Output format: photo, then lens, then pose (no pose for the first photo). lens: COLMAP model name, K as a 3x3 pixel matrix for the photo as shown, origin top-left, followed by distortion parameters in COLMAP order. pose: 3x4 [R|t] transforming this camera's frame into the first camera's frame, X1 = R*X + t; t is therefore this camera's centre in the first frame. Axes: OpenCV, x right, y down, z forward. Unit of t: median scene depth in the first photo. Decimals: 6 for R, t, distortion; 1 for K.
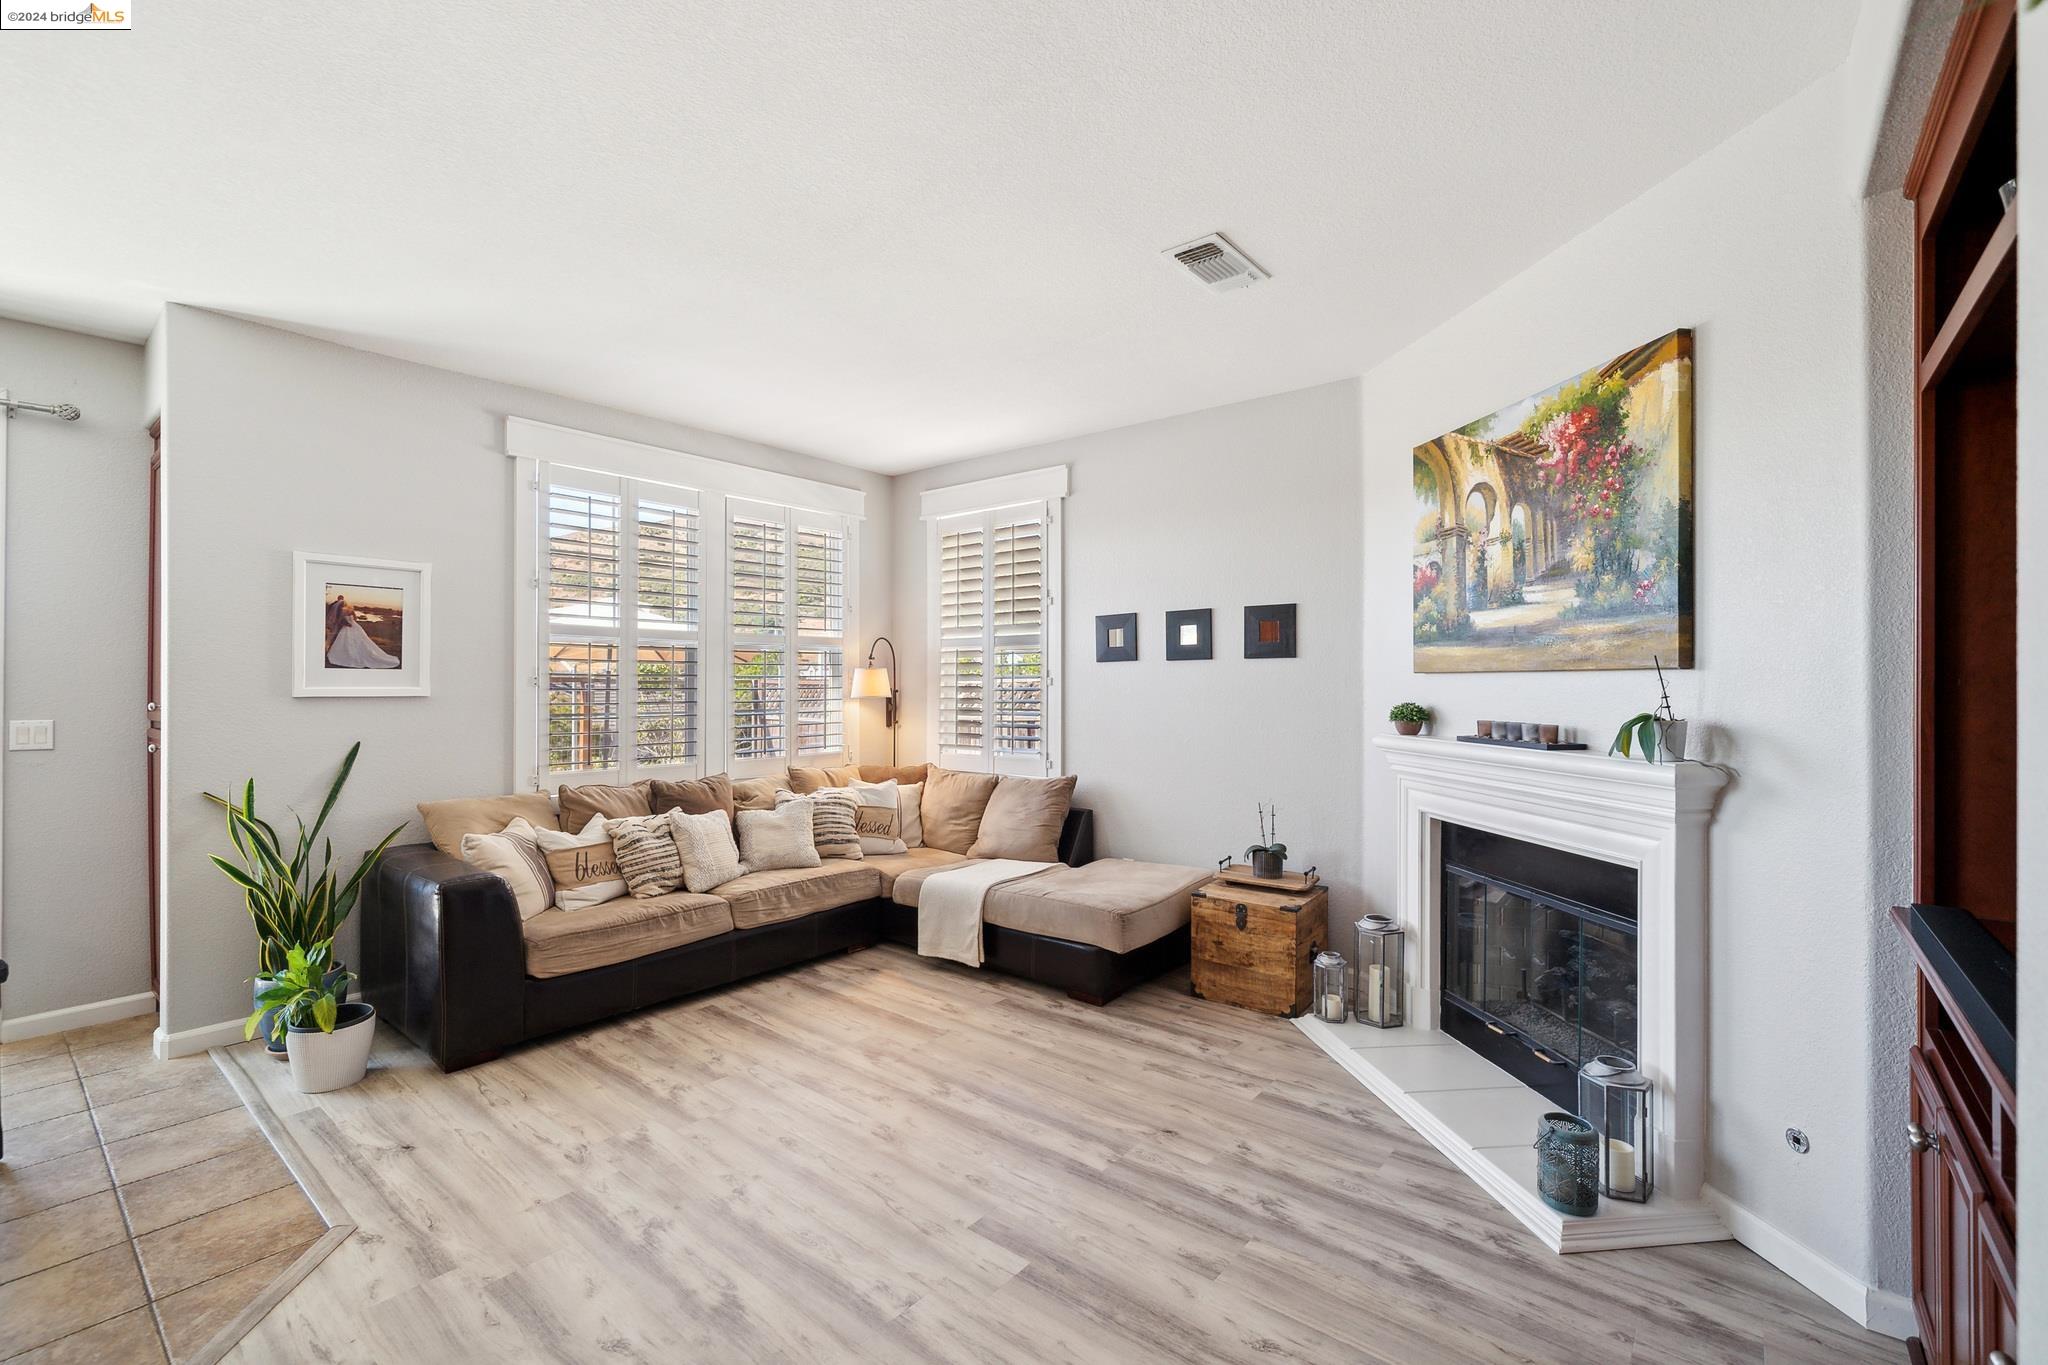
lens RADIAL K [[889.1, 0, 1024.0], [0, 889.1, 682.5], [0, 0, 1]] dist [-0.000405, -0.000130]
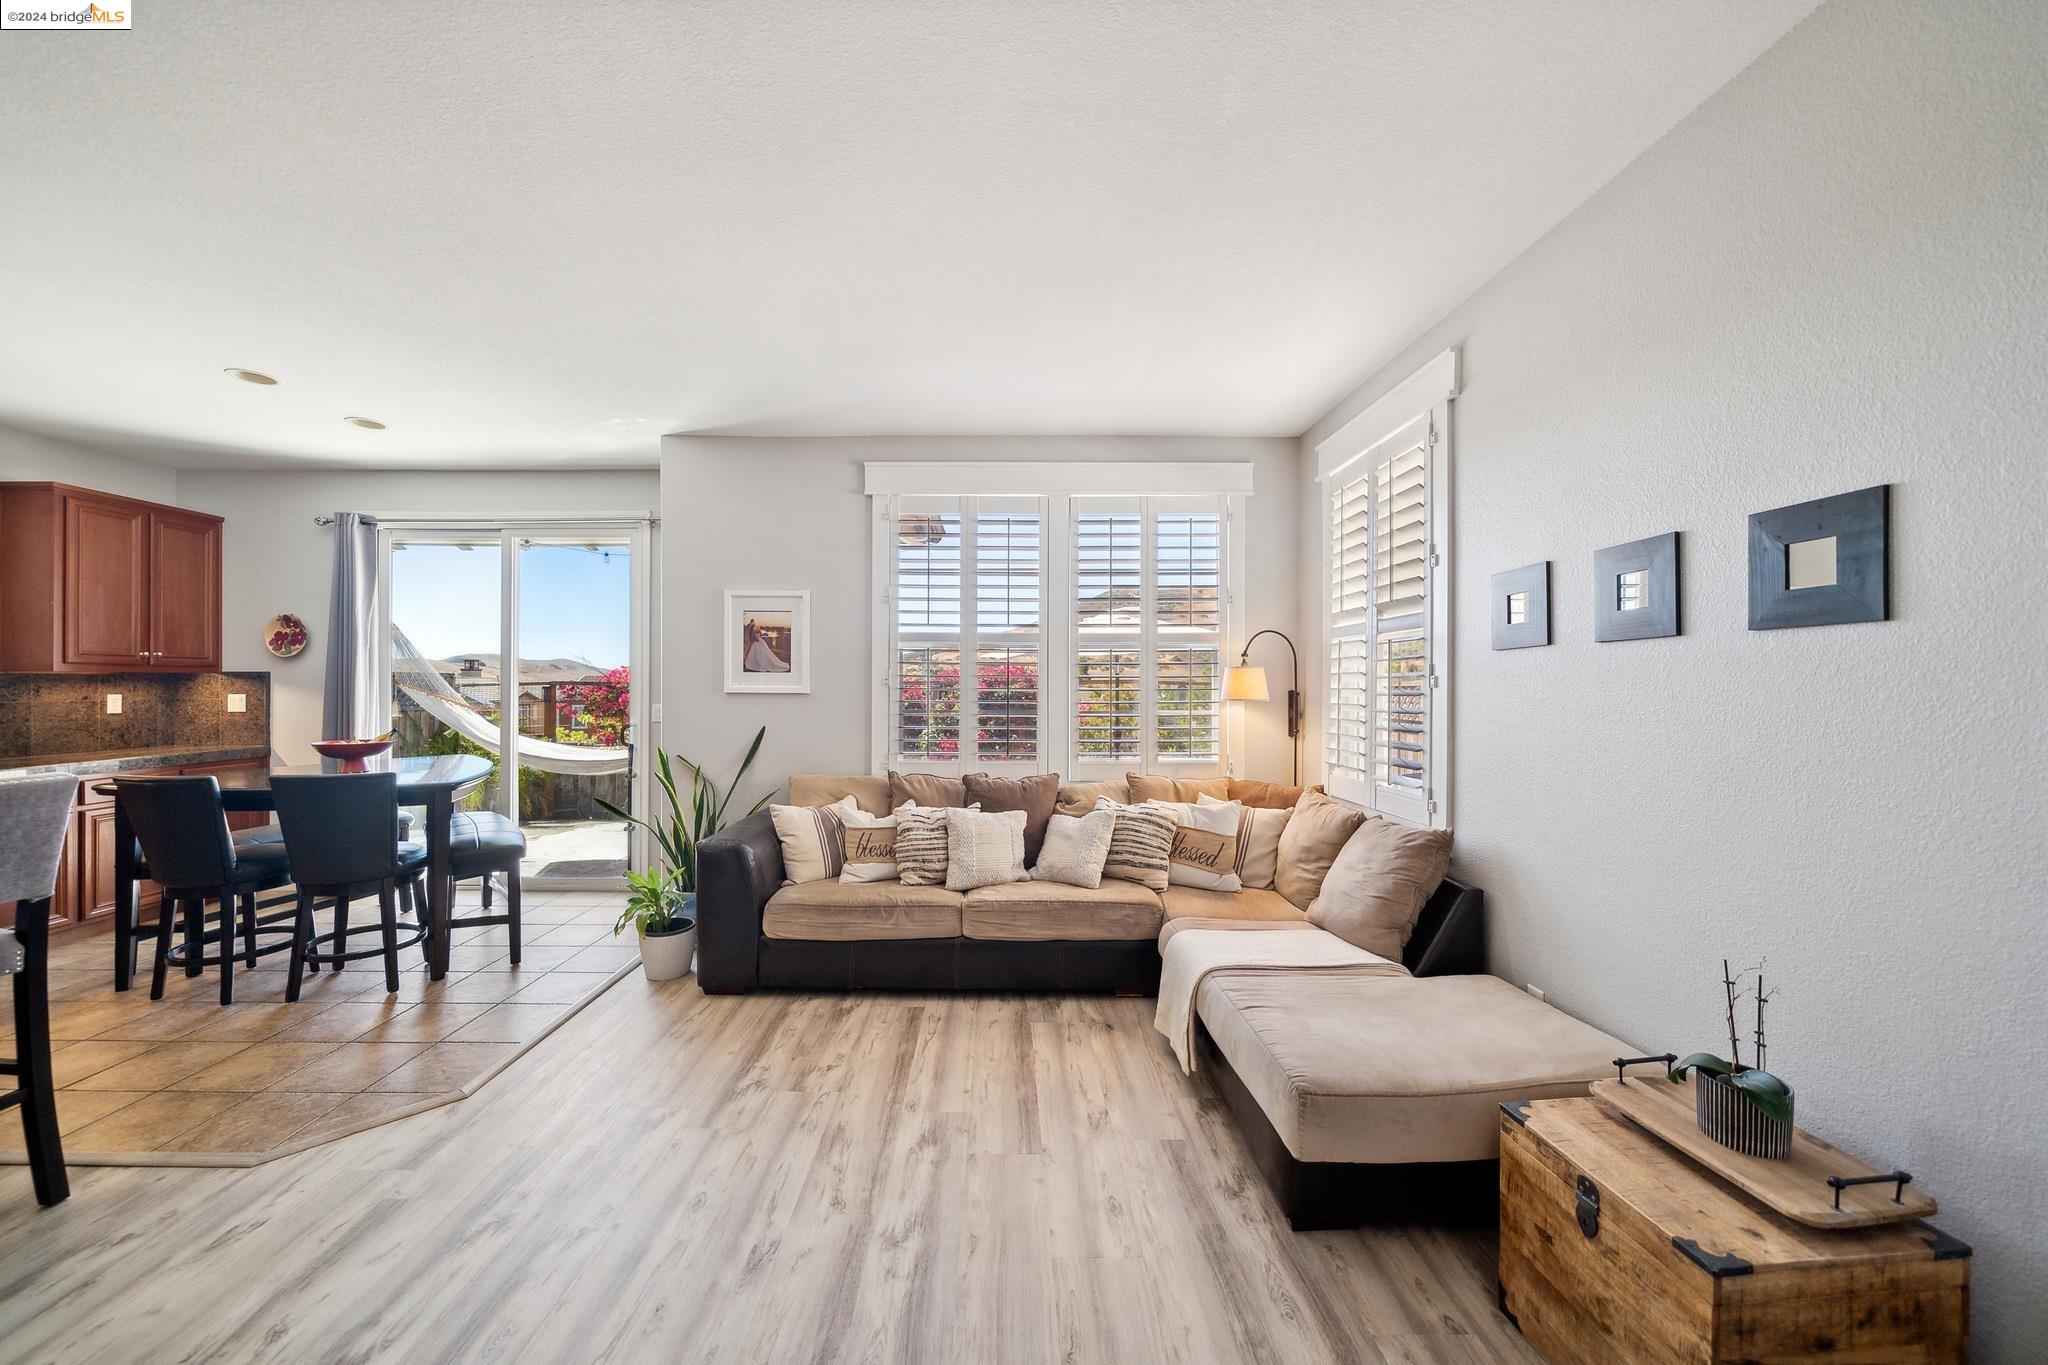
lens RADIAL K [[753.5, 0, 985.2], [0, 753.5, 679.5], [0, 0, 1]] dist [-0.000151, -0.000034]
pose [[0.628796, -0.001975, -0.777568, 0.332671], [-0.001634, 0.999991, -0.003862, -0.000594], [0.777569, 0.003699, 0.628787, 0.498921]]
